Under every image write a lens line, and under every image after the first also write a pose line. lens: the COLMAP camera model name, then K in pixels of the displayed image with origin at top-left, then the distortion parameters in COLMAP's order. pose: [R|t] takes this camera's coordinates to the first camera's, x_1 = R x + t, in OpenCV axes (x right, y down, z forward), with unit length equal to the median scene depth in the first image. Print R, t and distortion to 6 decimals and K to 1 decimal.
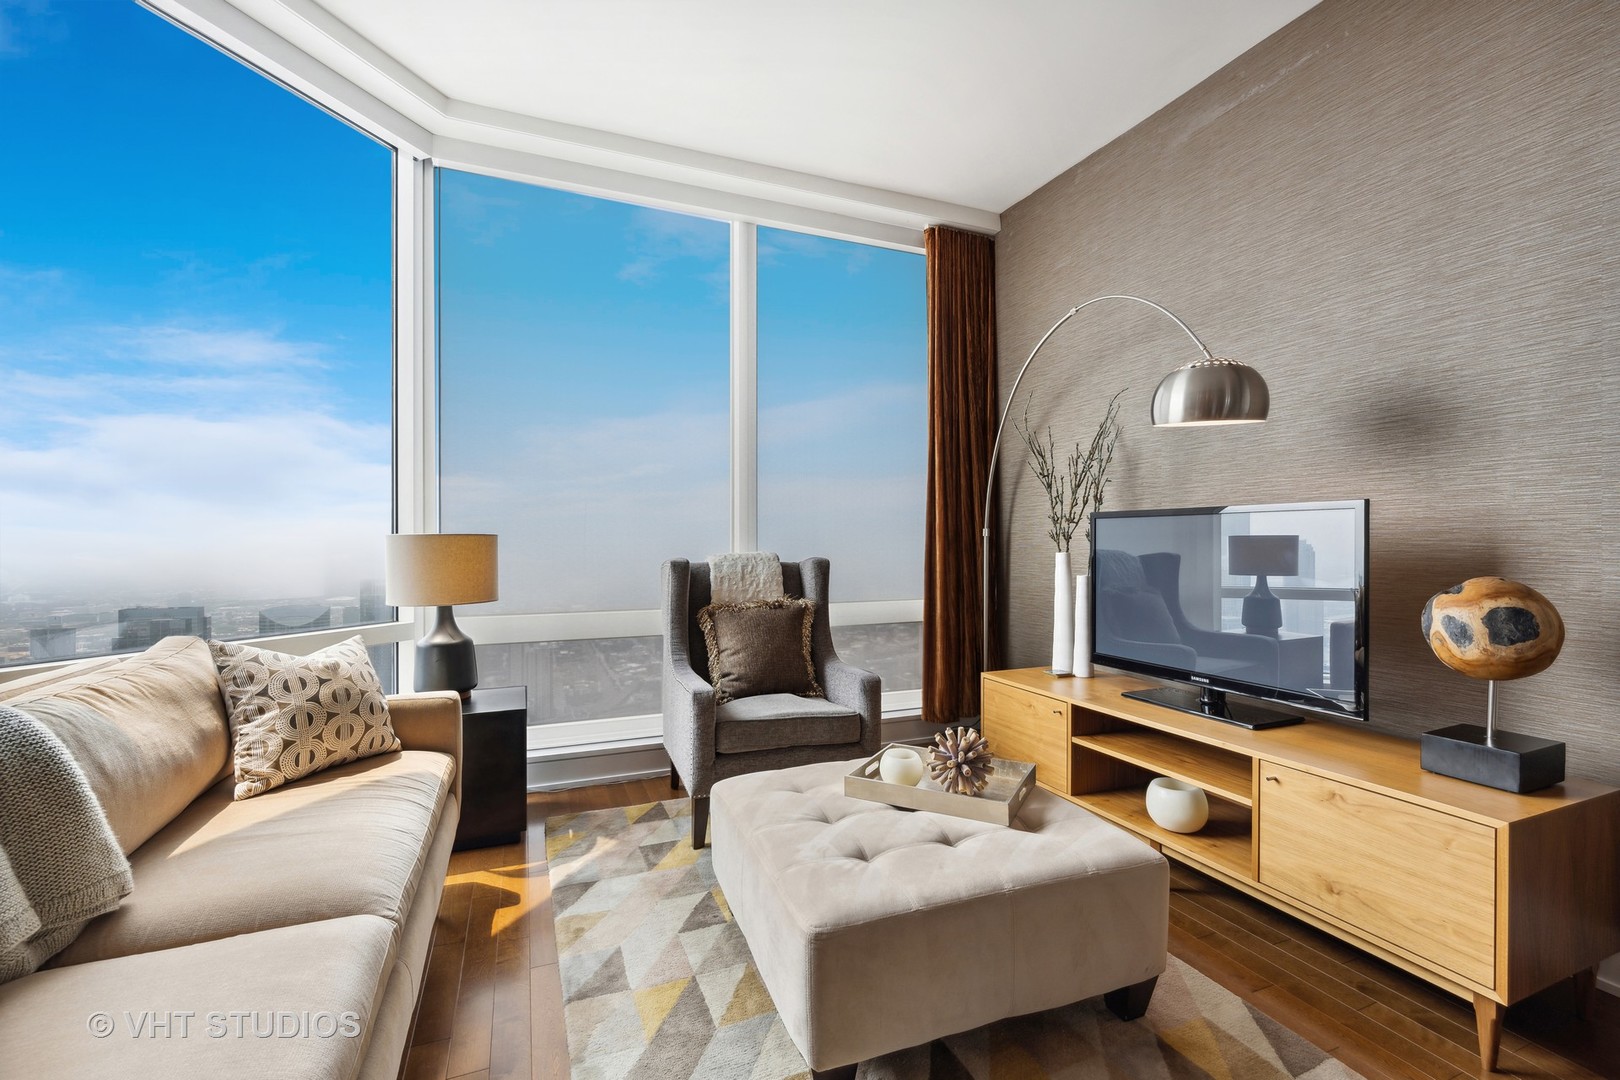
lens RADIAL K [[687.7, 0, 808.8], [0, 687.7, 536.2], [0, 0, 1]] dist [-0.005250, 0.000953]
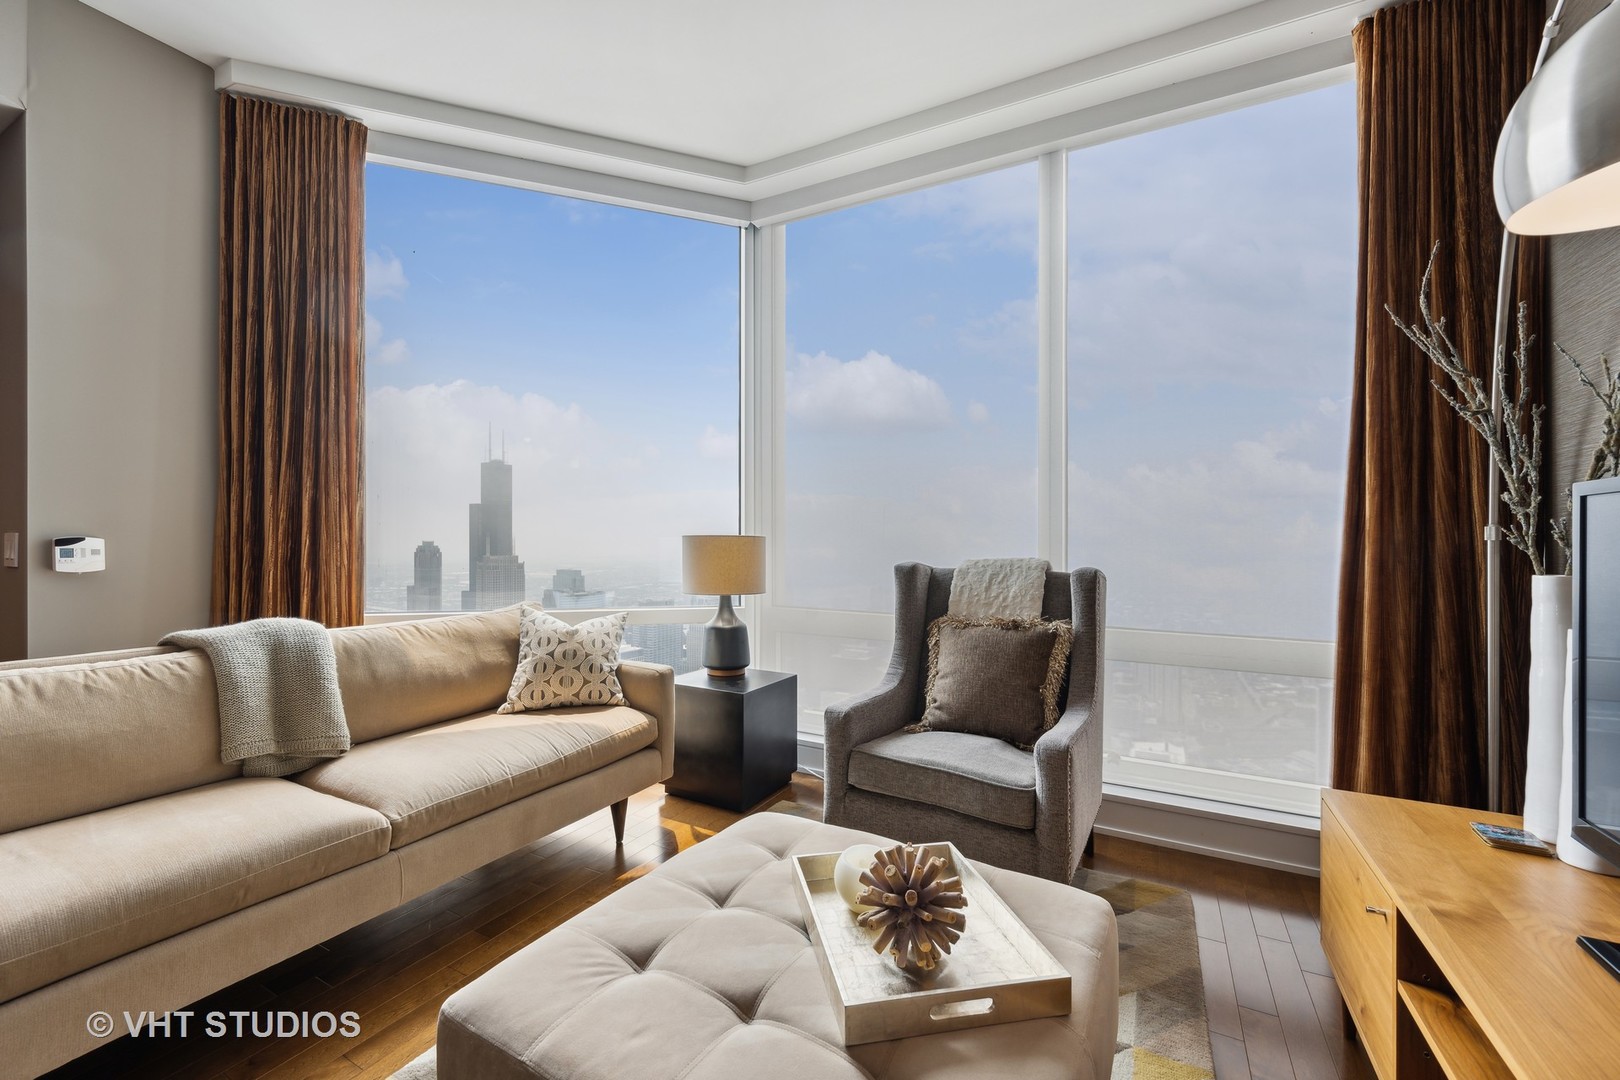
lens RADIAL K [[644.8, 0, 804.3], [0, 644.8, 537.3], [0, 0, 1]] dist [-0.001096, -0.000431]
pose [[0.641131, 0.003095, -0.767425, 0.612512], [-0.004379, 0.999990, 0.000374, -0.000436], [0.767419, 0.003121, 0.641139, 0.567577]]
